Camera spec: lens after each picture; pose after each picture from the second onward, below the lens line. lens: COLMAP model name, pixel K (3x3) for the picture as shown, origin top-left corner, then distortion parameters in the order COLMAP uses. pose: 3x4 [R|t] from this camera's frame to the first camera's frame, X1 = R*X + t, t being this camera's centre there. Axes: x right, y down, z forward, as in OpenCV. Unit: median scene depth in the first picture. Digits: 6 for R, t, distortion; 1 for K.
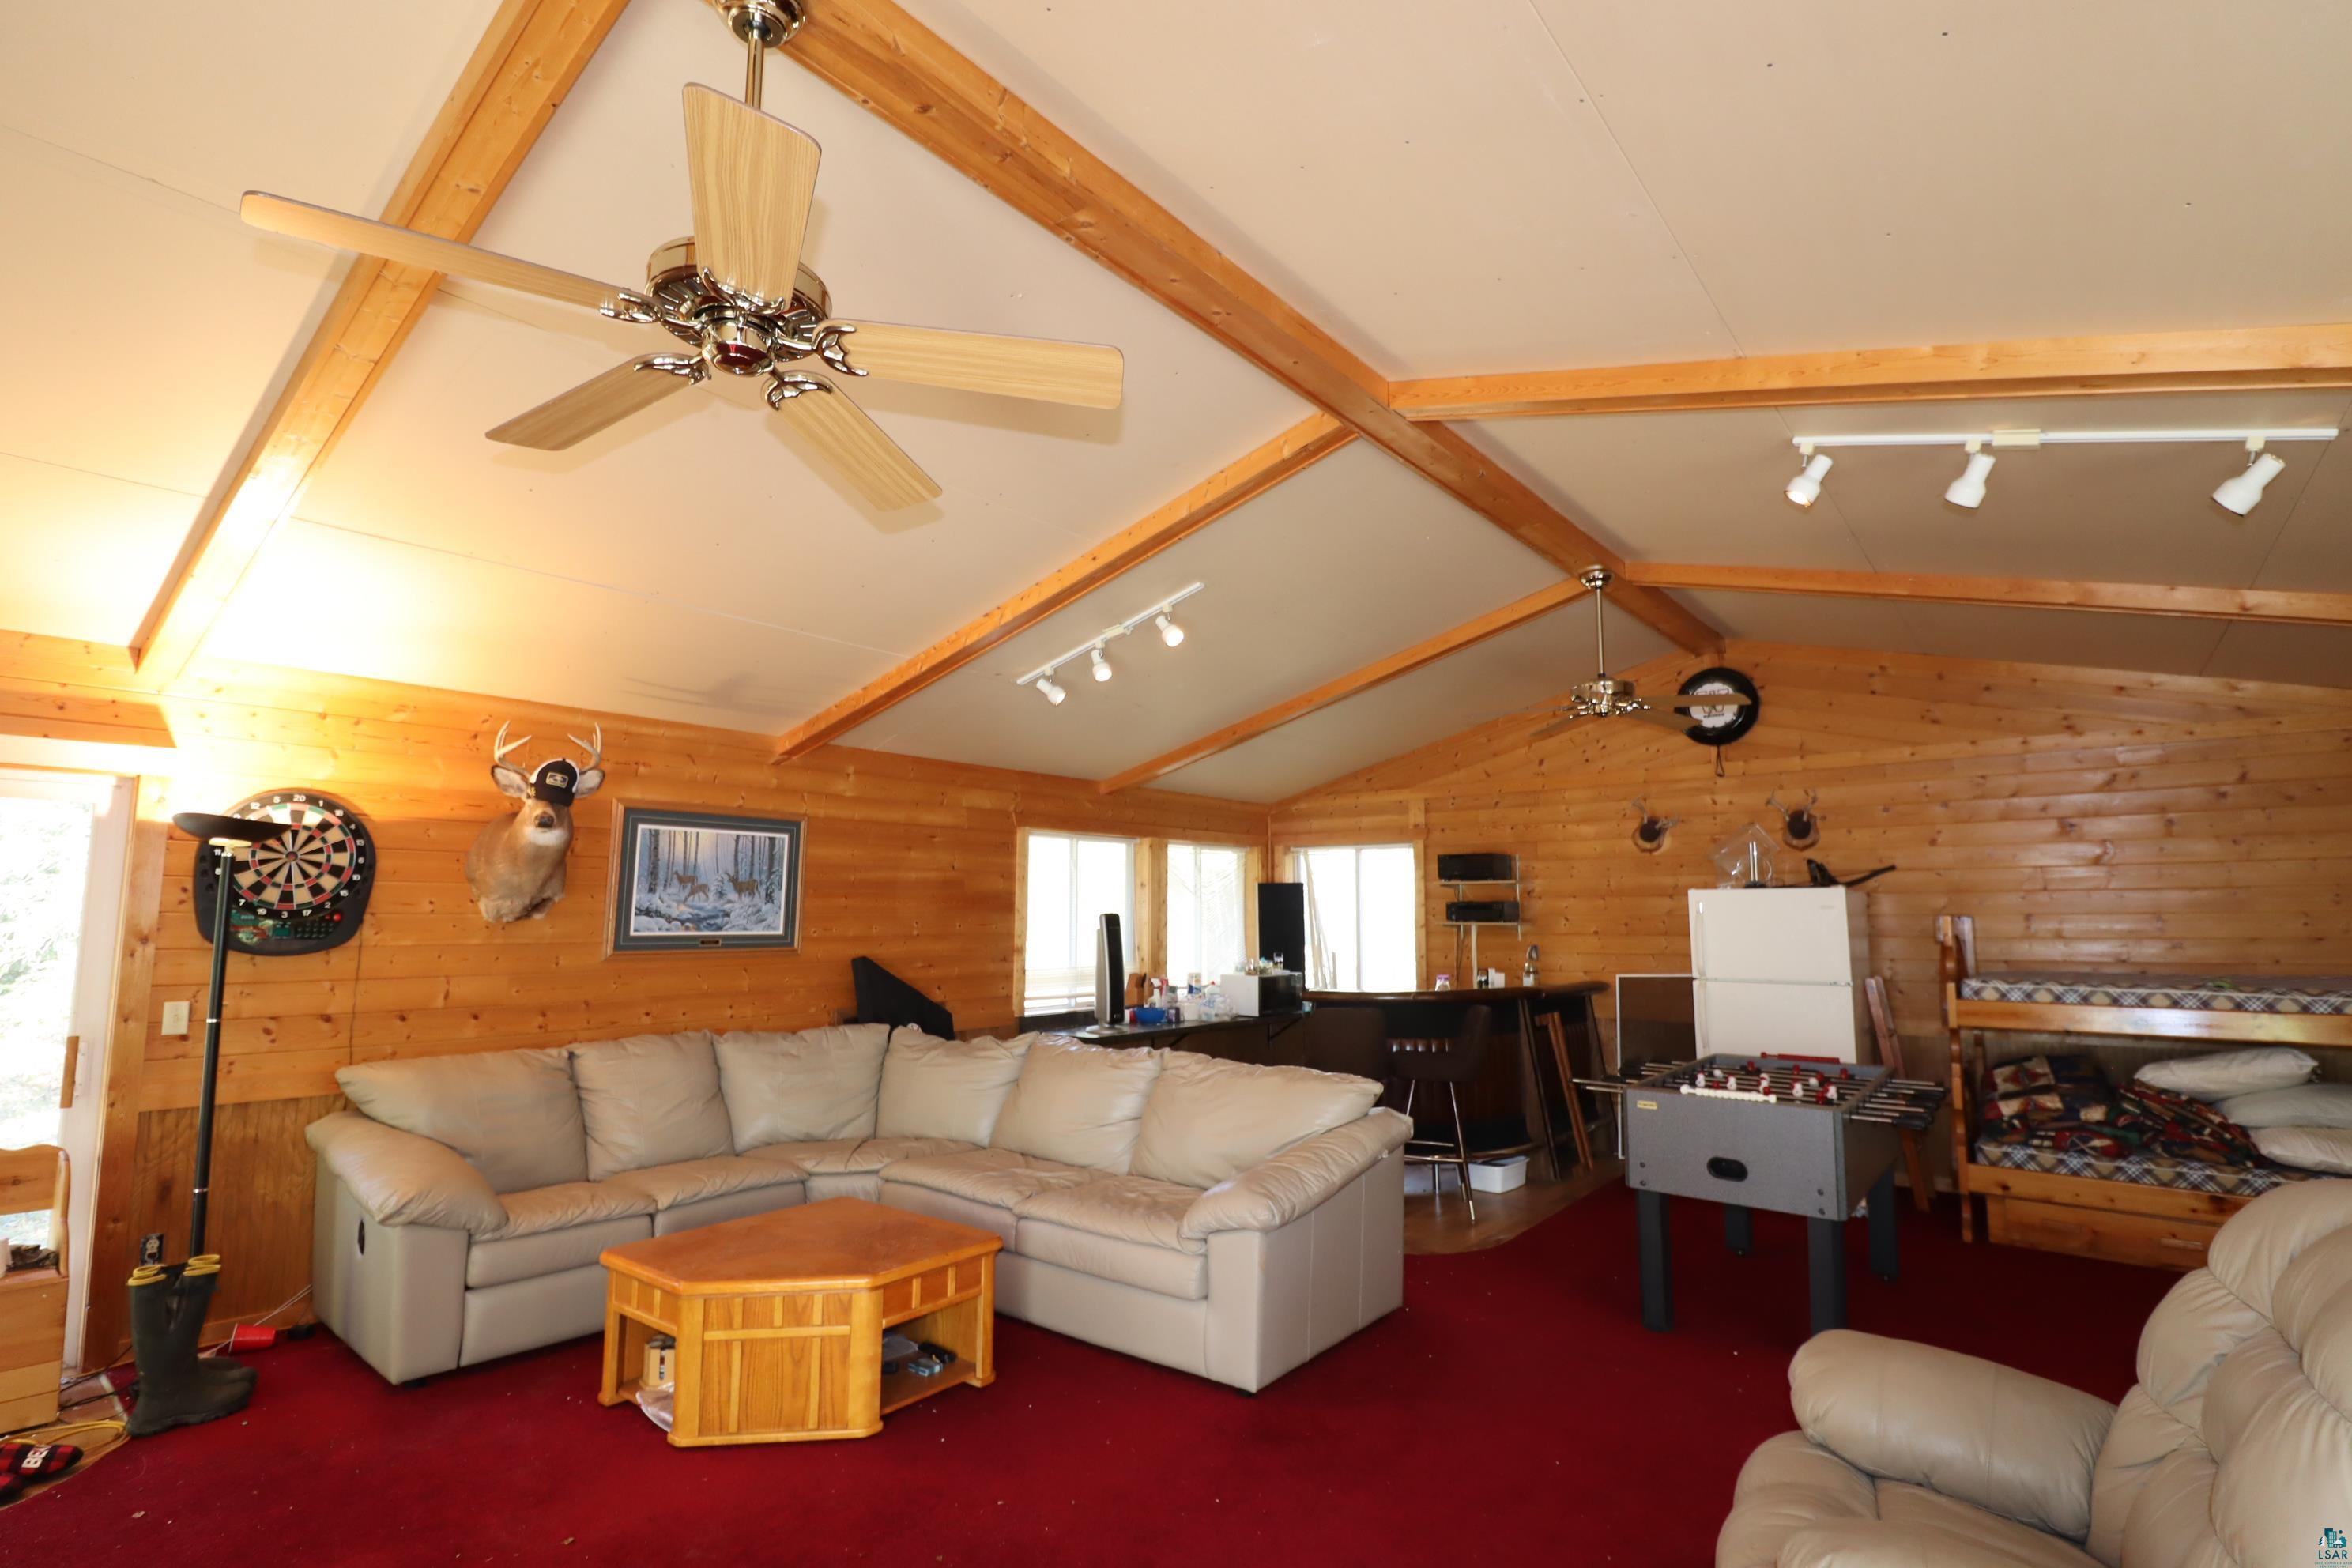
lens RADIAL K [[1110.3, 0, 1176.0], [0, 1110.3, 784.0], [0, 0, 1]] dist [-0.000568, -0.000090]
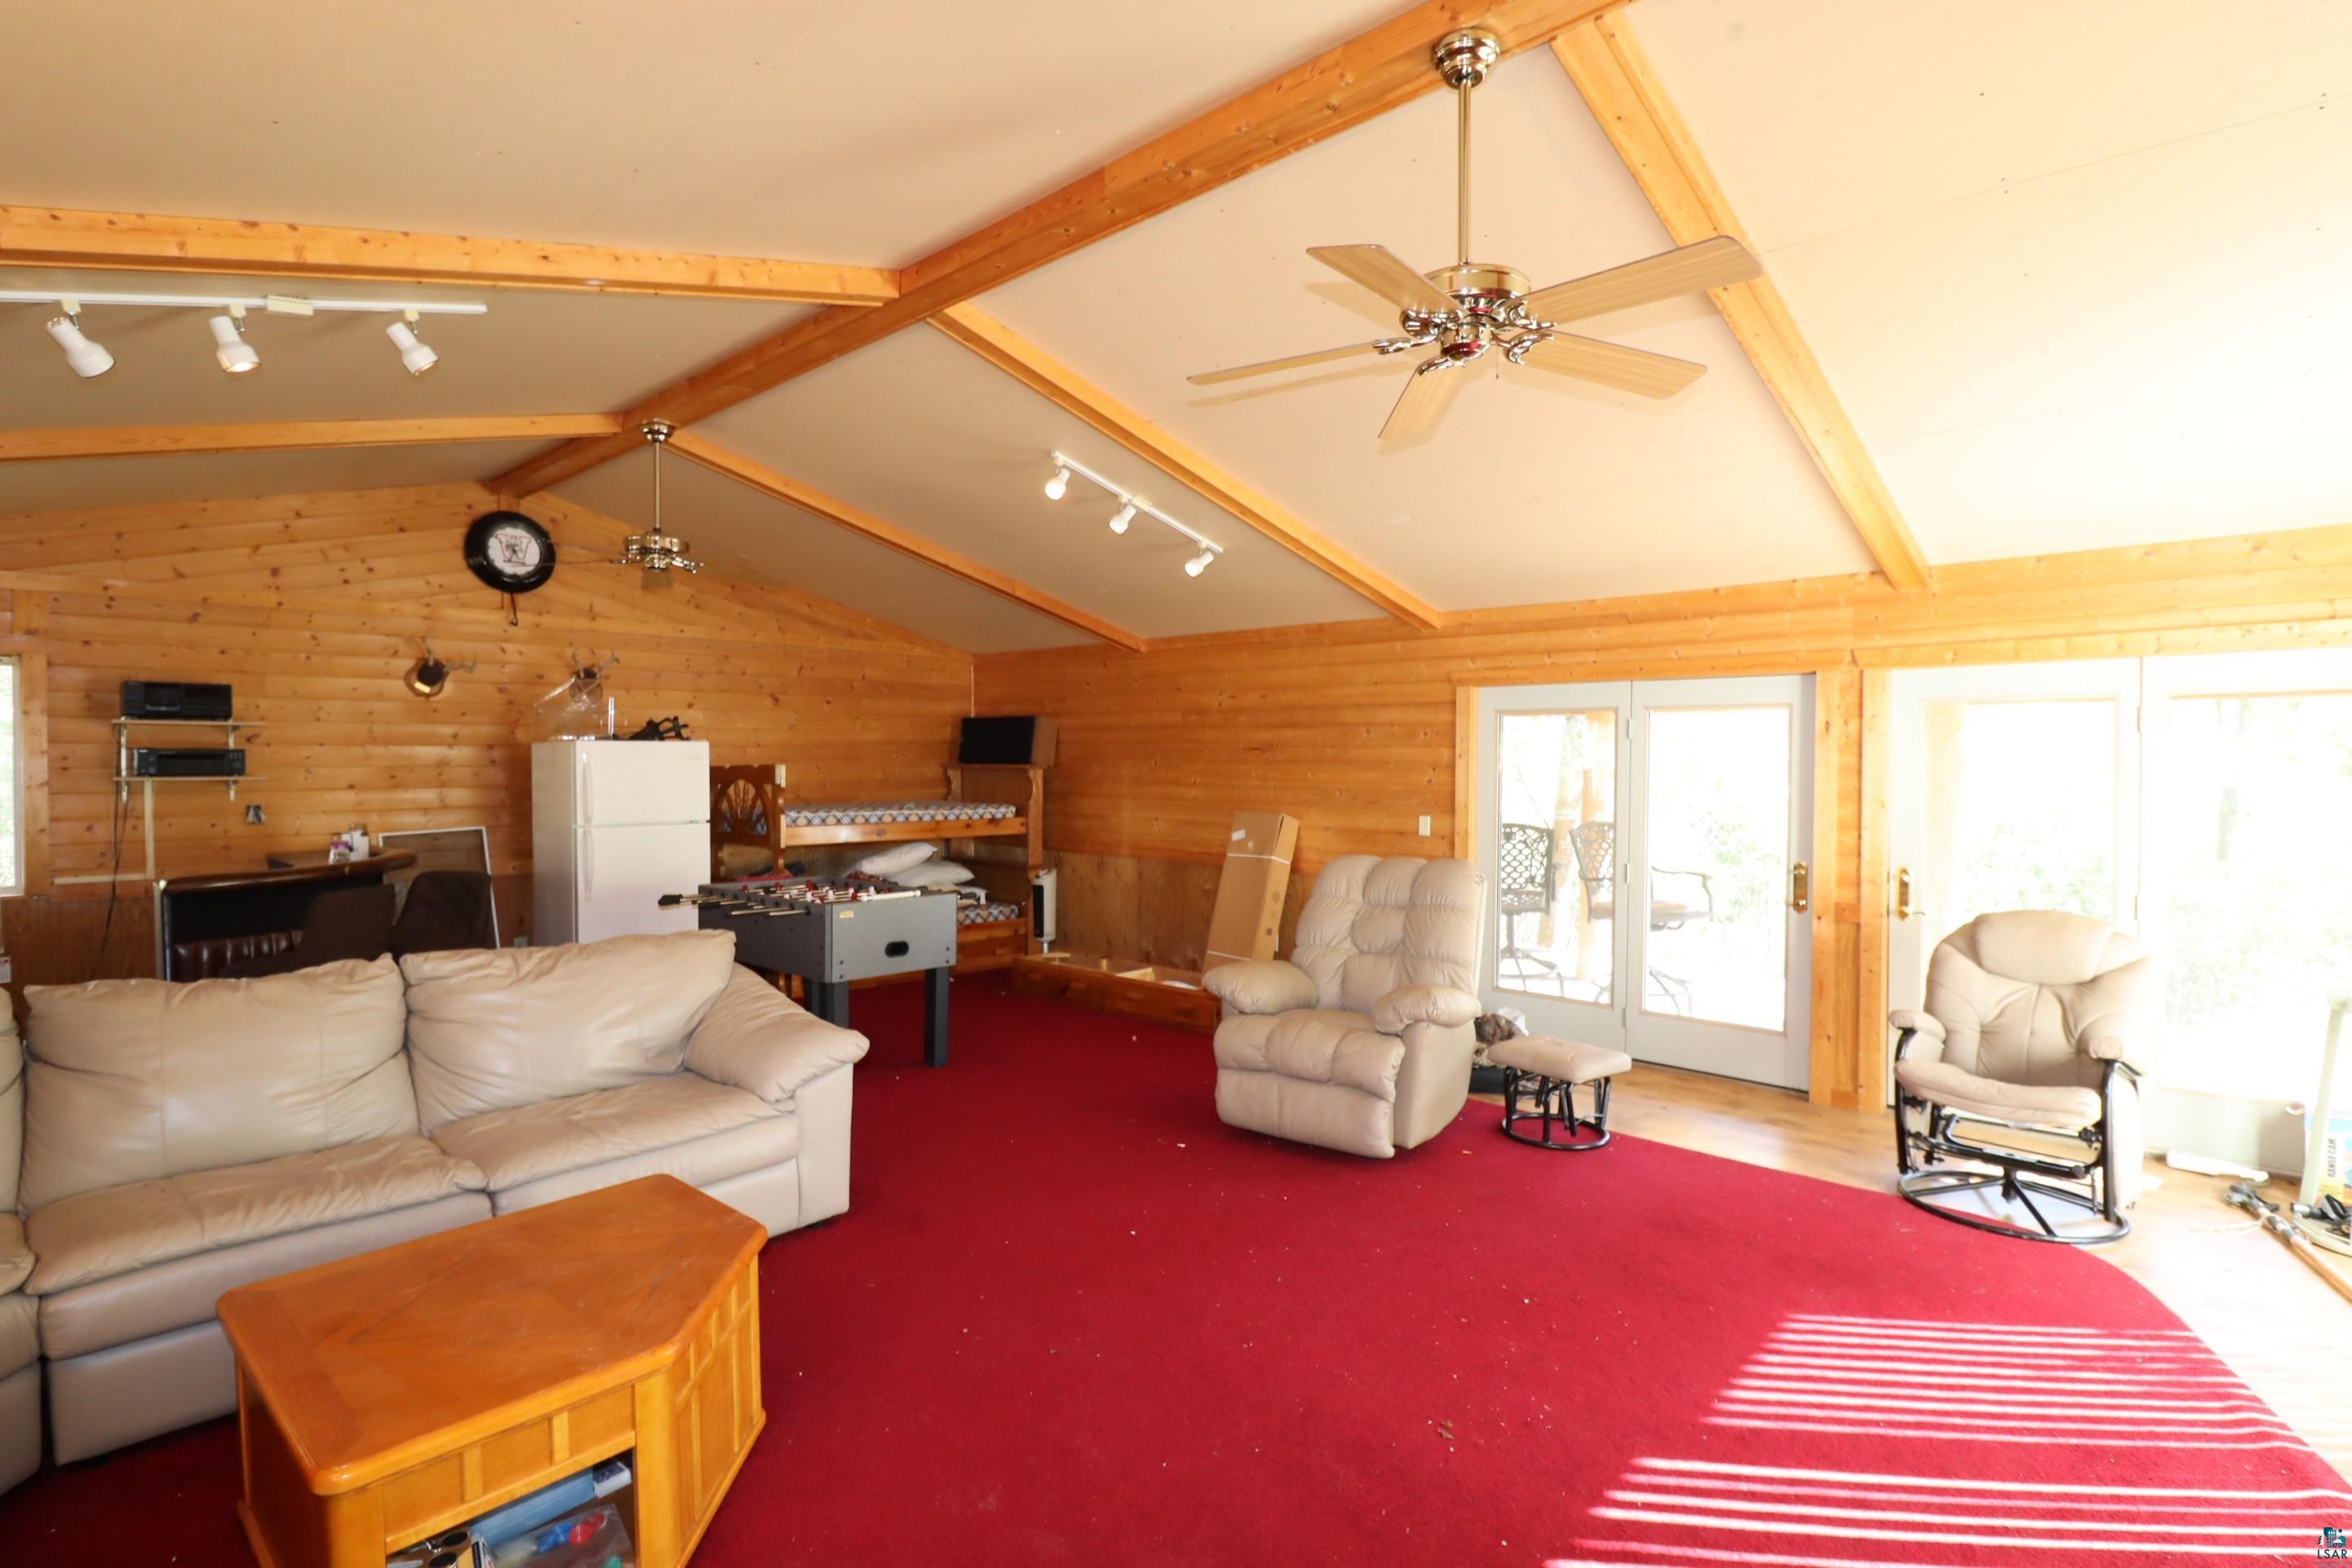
lens RADIAL K [[1171.7, 0, 1176.0], [0, 1171.7, 784.0], [0, 0, 1]] dist [0.001132, -0.000044]
pose [[0.055513, -0.018621, 0.998284, -0.524094], [-0.112408, 0.993353, 0.024779, 0.041432], [-0.992110, -0.113591, 0.053051, 0.349295]]
